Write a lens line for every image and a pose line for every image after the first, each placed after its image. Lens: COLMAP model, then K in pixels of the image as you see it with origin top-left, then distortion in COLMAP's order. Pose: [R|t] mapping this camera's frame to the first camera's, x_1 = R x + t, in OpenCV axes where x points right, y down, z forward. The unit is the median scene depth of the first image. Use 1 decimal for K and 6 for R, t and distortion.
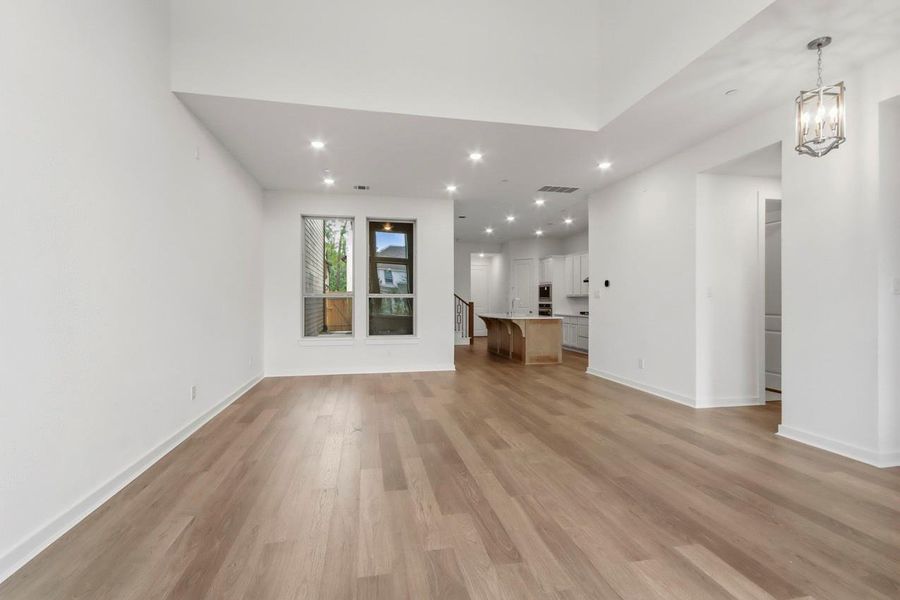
lens RADIAL K [[419.1, 0, 447.1], [0, 419.1, 295.1], [0, 0, 1]] dist [0.021005, -0.002023]
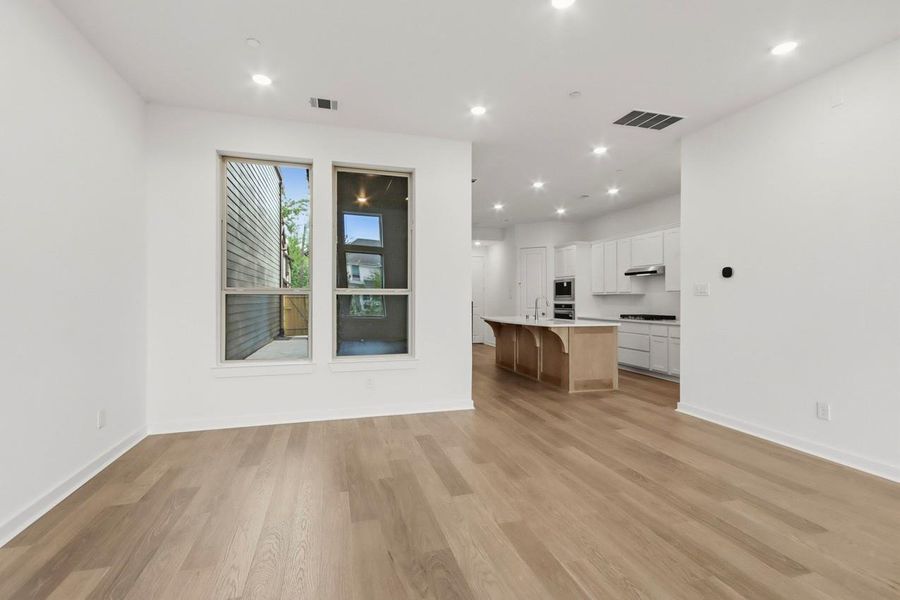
lens RADIAL K [[419.1, 0, 447.6], [0, 419.1, 298.8], [0, 0, 1]] dist [0.021005, -0.002023]
pose [[0.996882, 0.002922, 0.078850, -0.071808], [-0.003894, 0.999918, 0.012187, 0.004468], [-0.078808, -0.012456, 0.996812, 0.368105]]
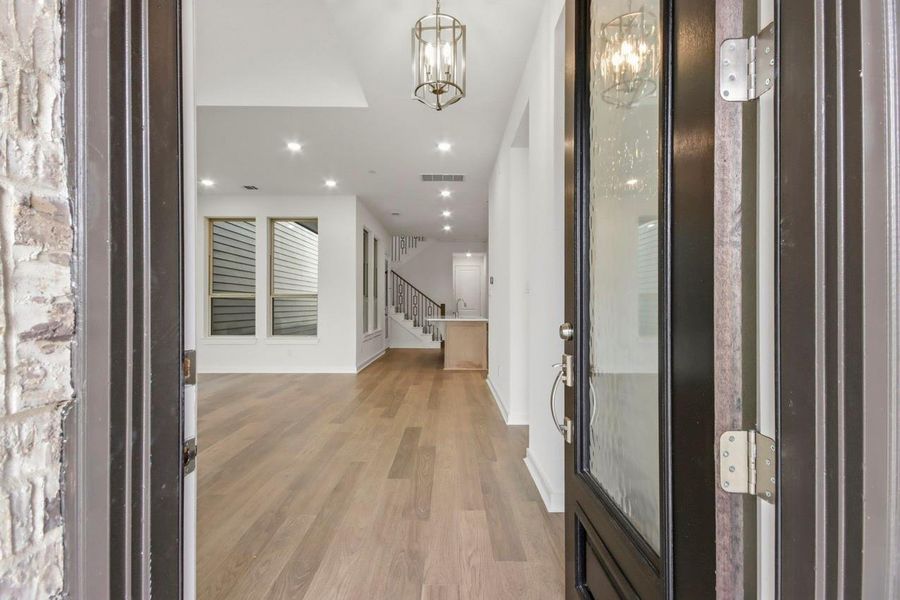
lens RADIAL K [[419.1, 0, 444.4], [0, 419.1, 307.0], [0, 0, 1]] dist [0.021005, -0.002023]
pose [[0.978940, 0.002558, -0.204134, 0.413251], [0.001198, 0.999832, 0.018272, 0.010030], [0.204146, -0.018132, 0.978773, 0.096631]]
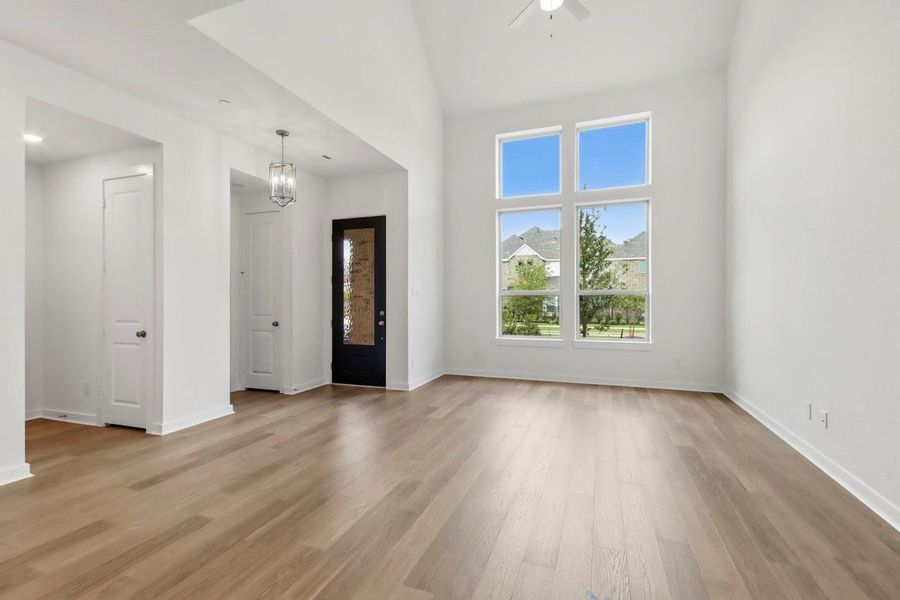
lens RADIAL K [[419.1, 0, 450.0], [0, 419.1, 300.0], [0, 0, 1]] dist [0.021005, -0.002023]
pose [[-0.854758, 0.004504, 0.519007, -0.167675], [-0.002802, 0.999908, -0.013292, 0.010395], [-0.519019, -0.012816, -0.854666, 0.786652]]
